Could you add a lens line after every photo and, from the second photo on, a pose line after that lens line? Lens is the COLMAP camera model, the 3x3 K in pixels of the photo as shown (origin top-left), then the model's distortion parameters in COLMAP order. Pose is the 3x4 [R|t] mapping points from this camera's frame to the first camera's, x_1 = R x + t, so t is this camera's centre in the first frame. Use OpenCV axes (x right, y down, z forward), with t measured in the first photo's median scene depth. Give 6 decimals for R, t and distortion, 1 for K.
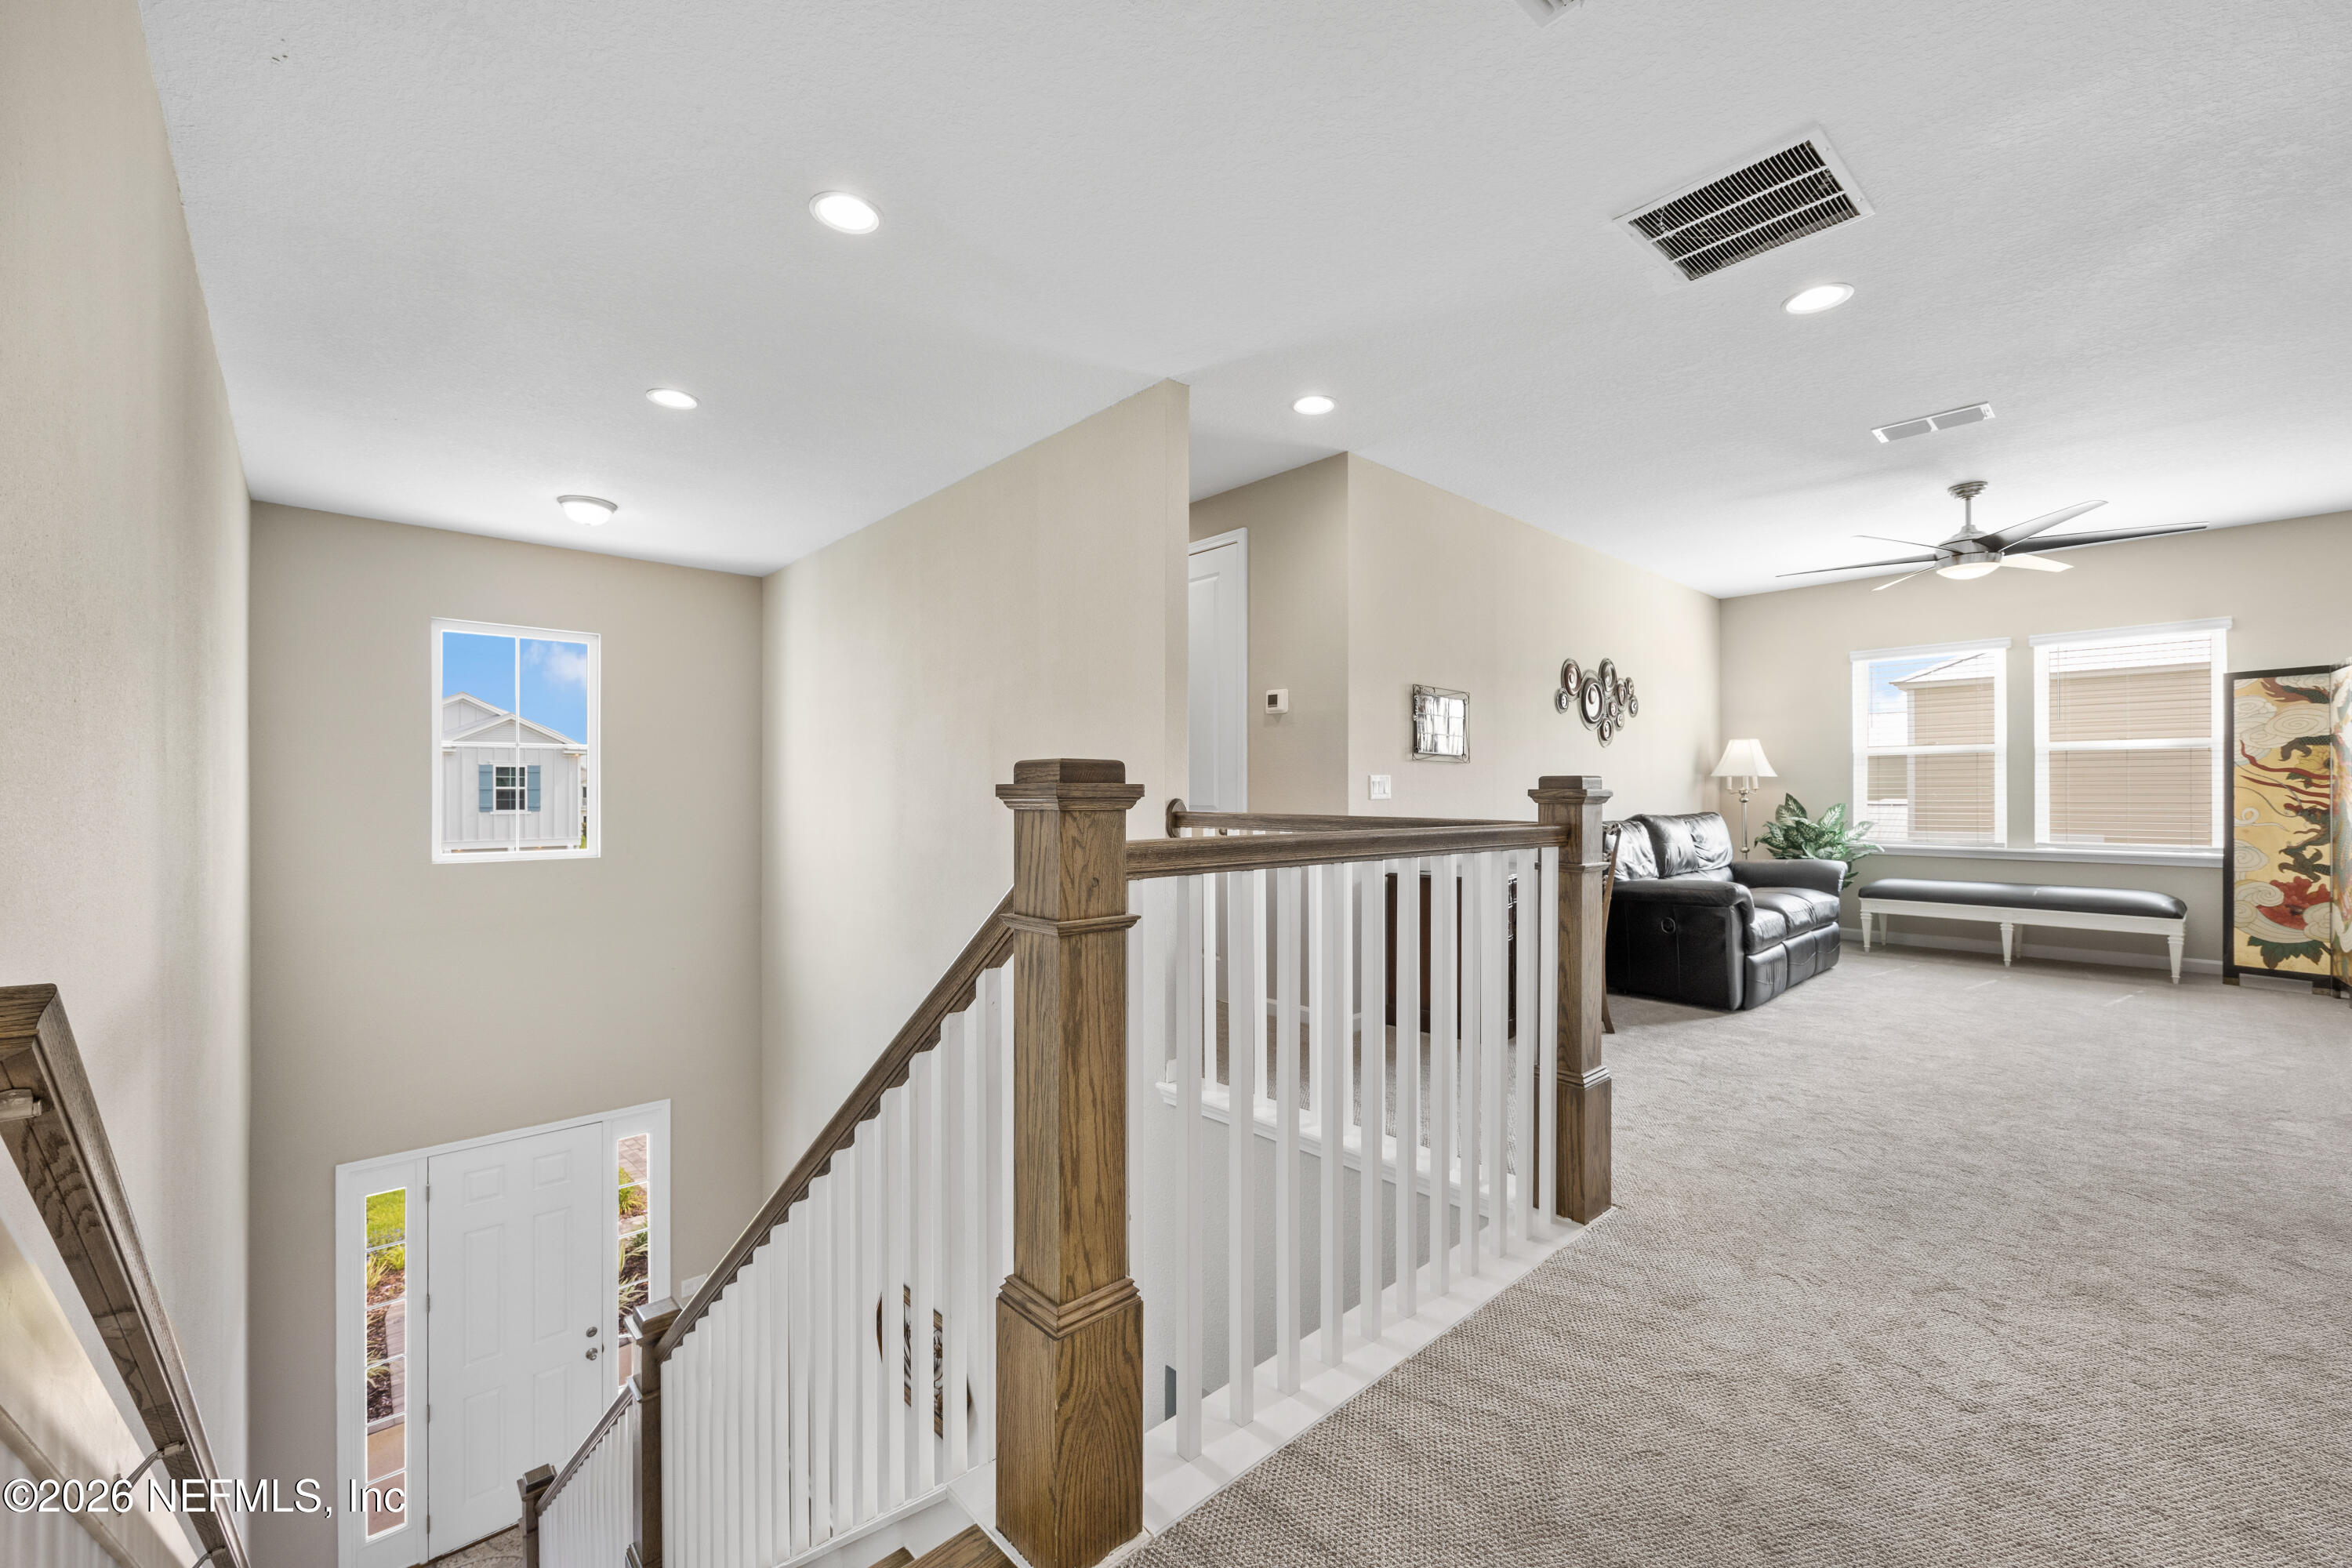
lens RADIAL K [[939.2, 0, 1176.4], [0, 939.2, 794.9], [0, 0, 1]] dist [-0.000872, 0.000565]
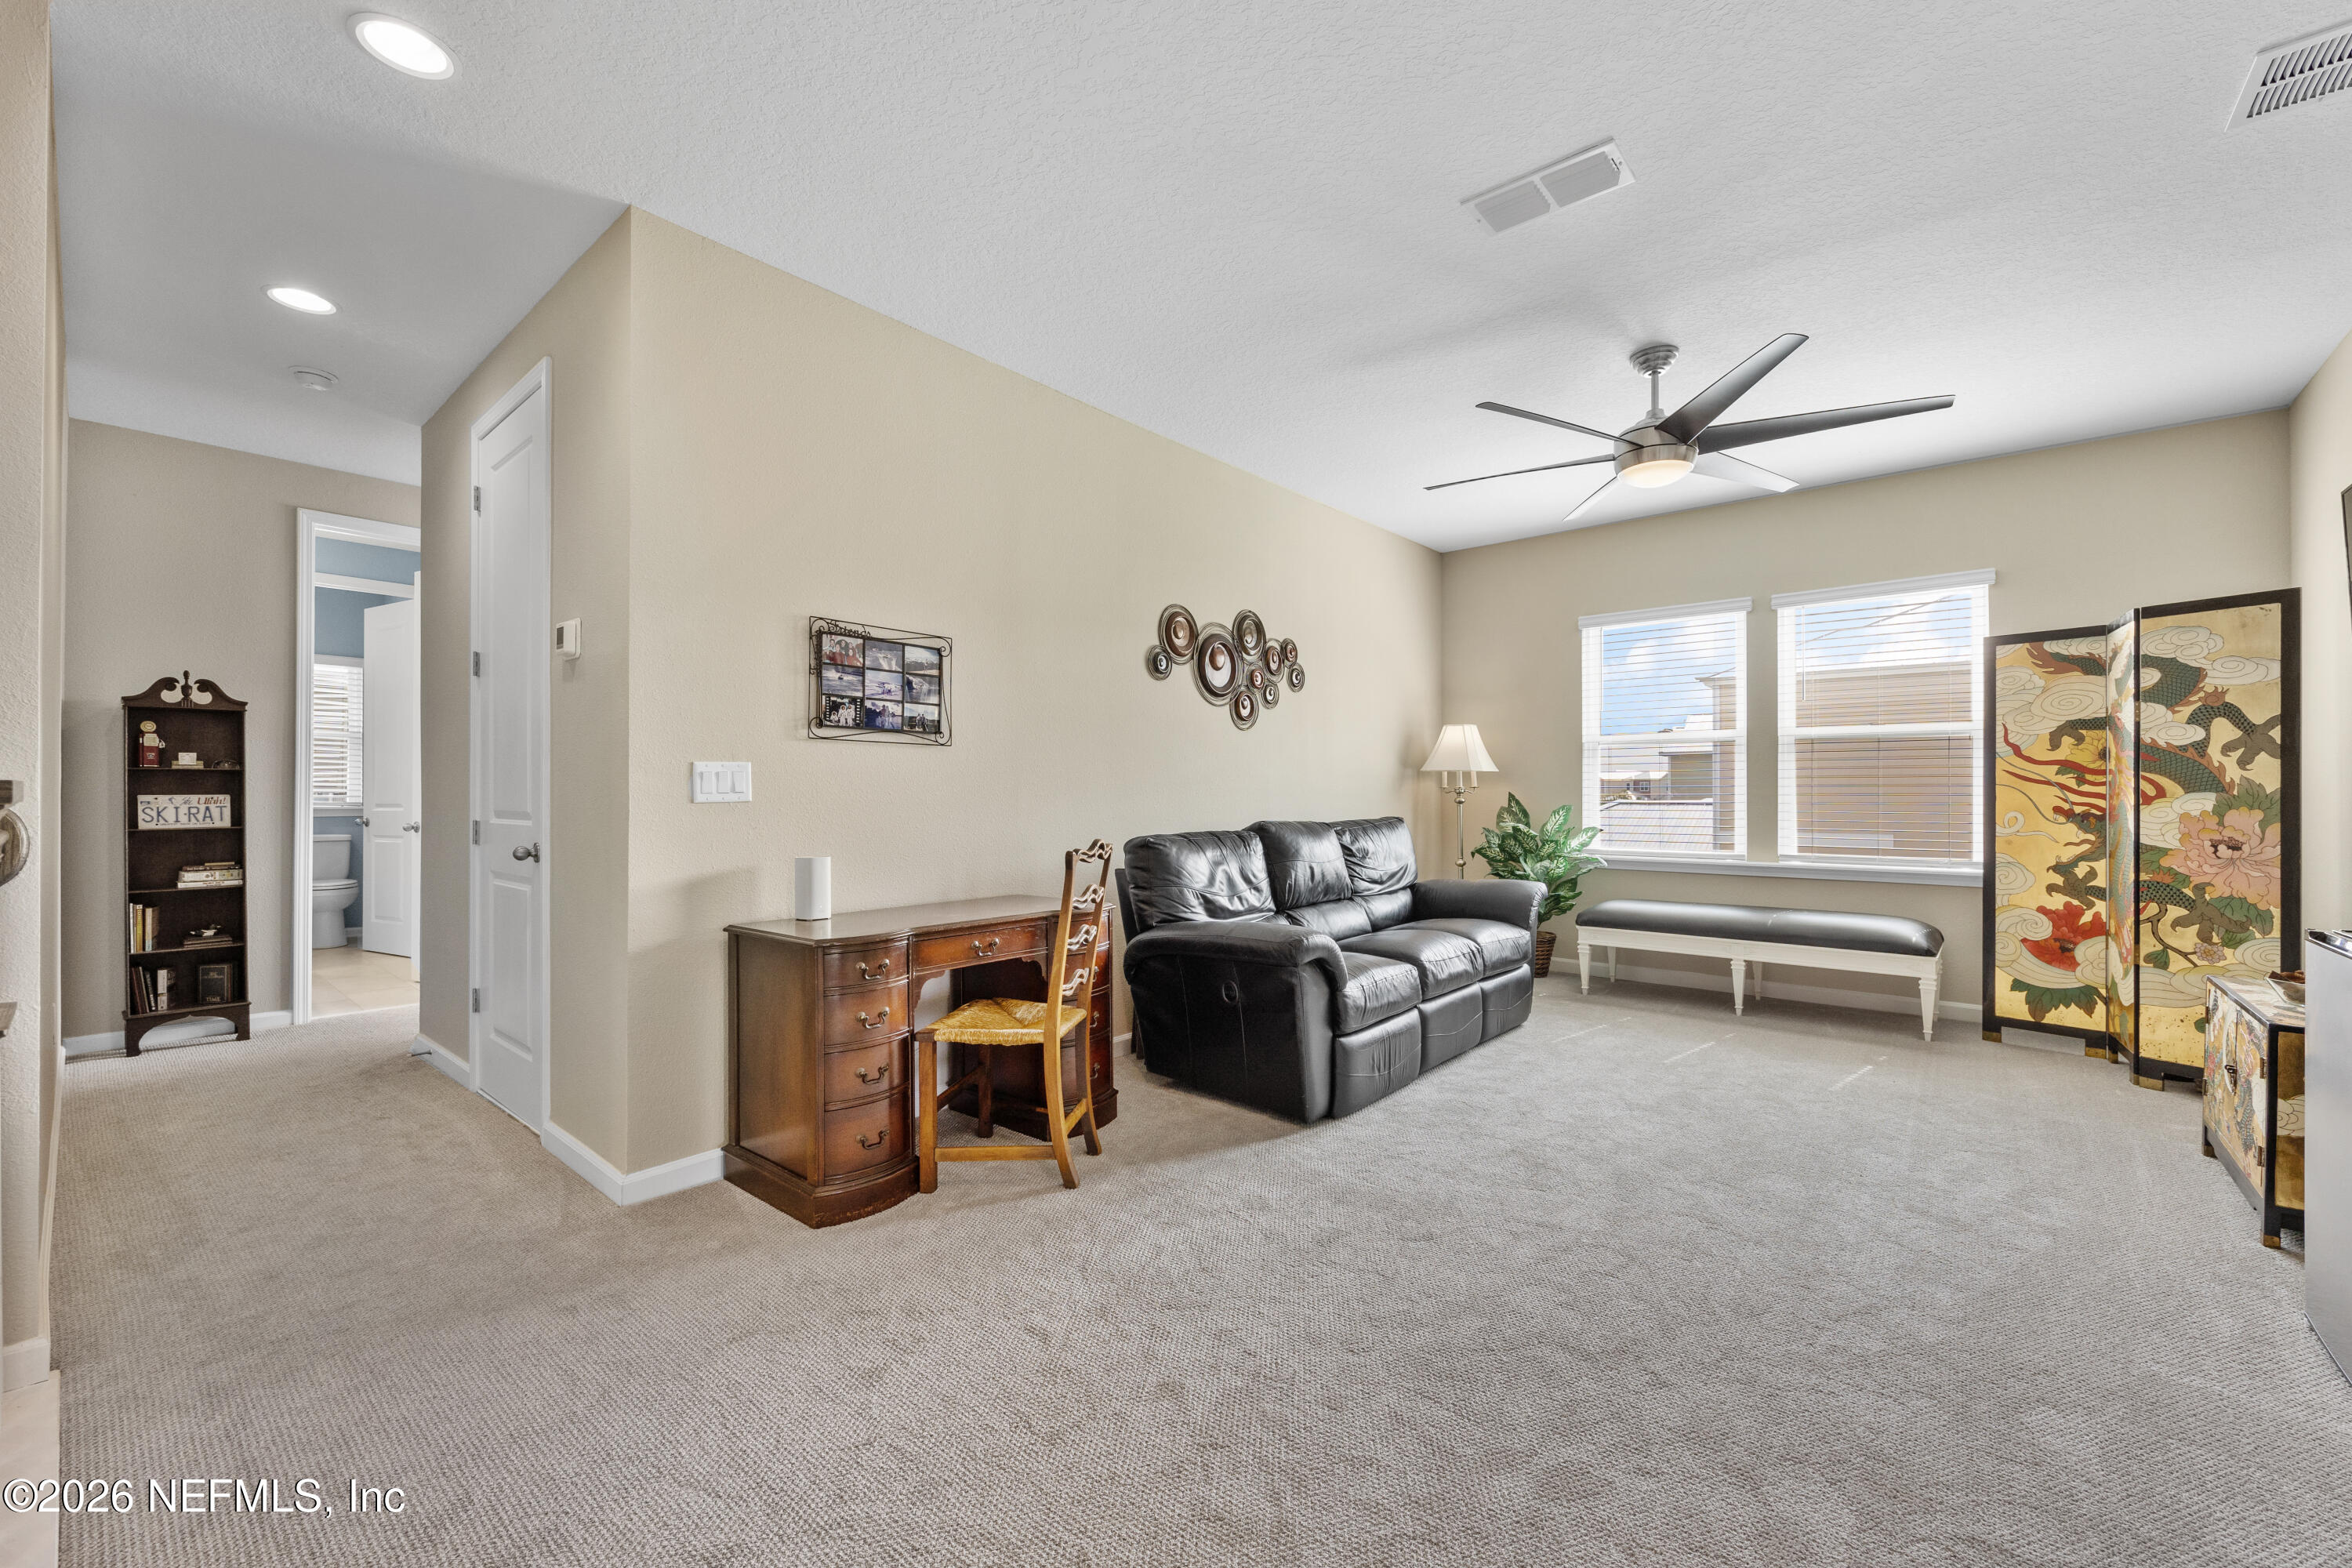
lens RADIAL K [[939.2, 0, 1176.4], [0, 939.2, 794.9], [0, 0, 1]] dist [-0.000872, 0.000565]
pose [[0.993347, 0.000611, 0.115160, 0.376980], [-0.000823, 0.999998, 0.001792, -0.000924], [-0.115159, -0.001874, 0.993345, 0.318124]]
